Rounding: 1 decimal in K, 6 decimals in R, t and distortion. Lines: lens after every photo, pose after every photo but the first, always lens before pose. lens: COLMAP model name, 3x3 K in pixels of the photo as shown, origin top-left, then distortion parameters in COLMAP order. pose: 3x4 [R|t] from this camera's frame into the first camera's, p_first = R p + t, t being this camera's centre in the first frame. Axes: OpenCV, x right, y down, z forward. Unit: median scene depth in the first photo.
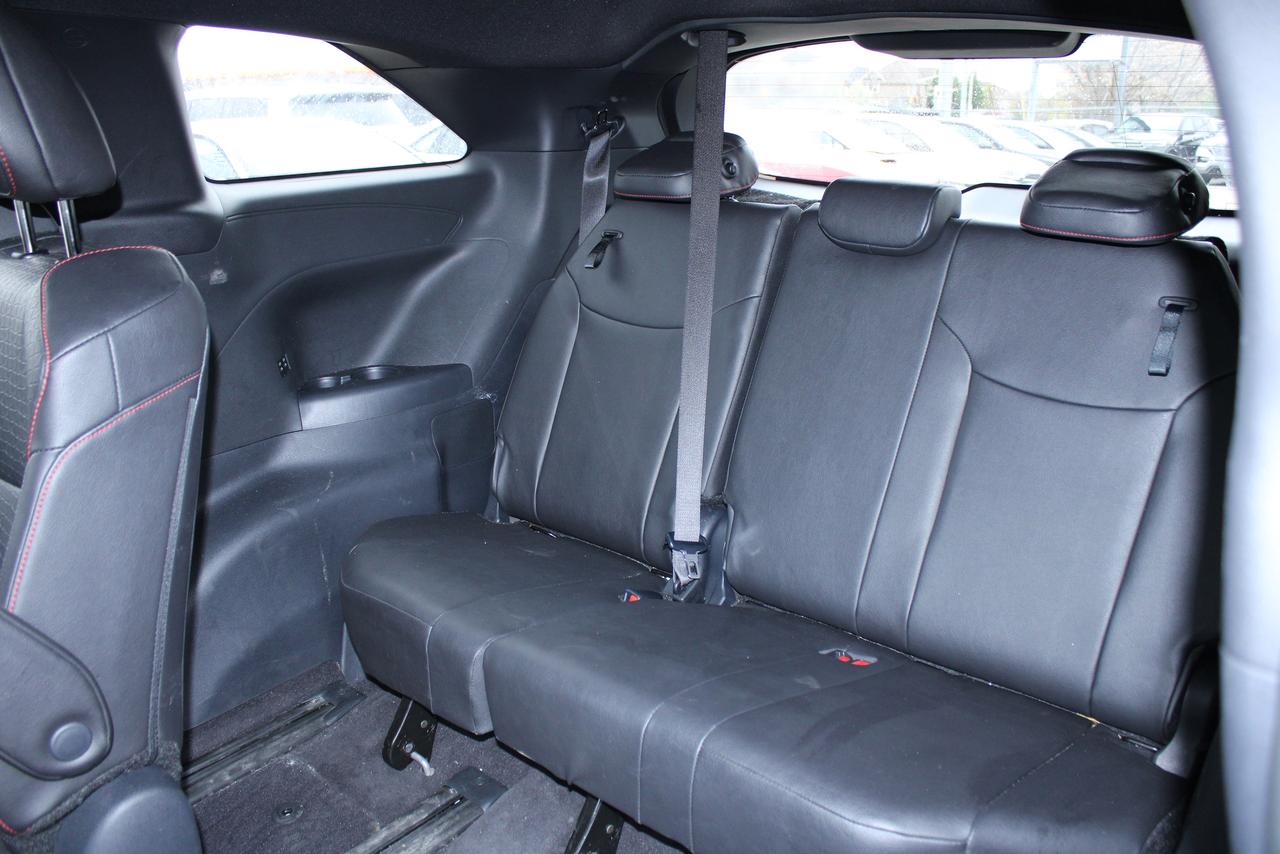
lens RADIAL K [[1074.1, 0, 650.9], [0, 1074.1, 430.3], [0, 0, 1]] dist [-0.165302, 0.126145]
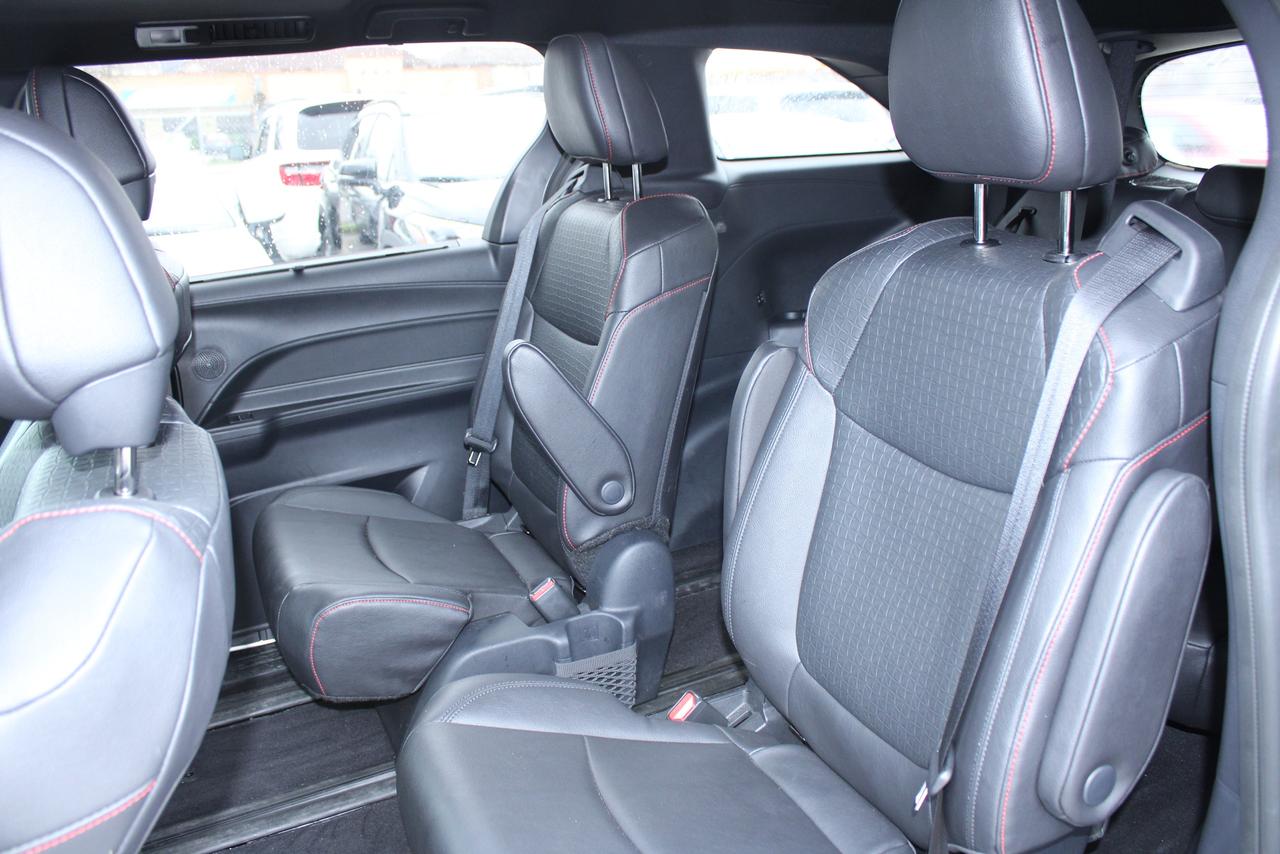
lens RADIAL K [[1074.1, 0, 633.5], [0, 1074.1, 430.9], [0, 0, 1]] dist [-0.165302, 0.126145]
pose [[0.899954, 0.098477, -0.424718, 0.147764], [-0.097183, 0.994958, 0.024771, 0.132343], [0.425016, 0.018983, 0.904987, -0.438499]]
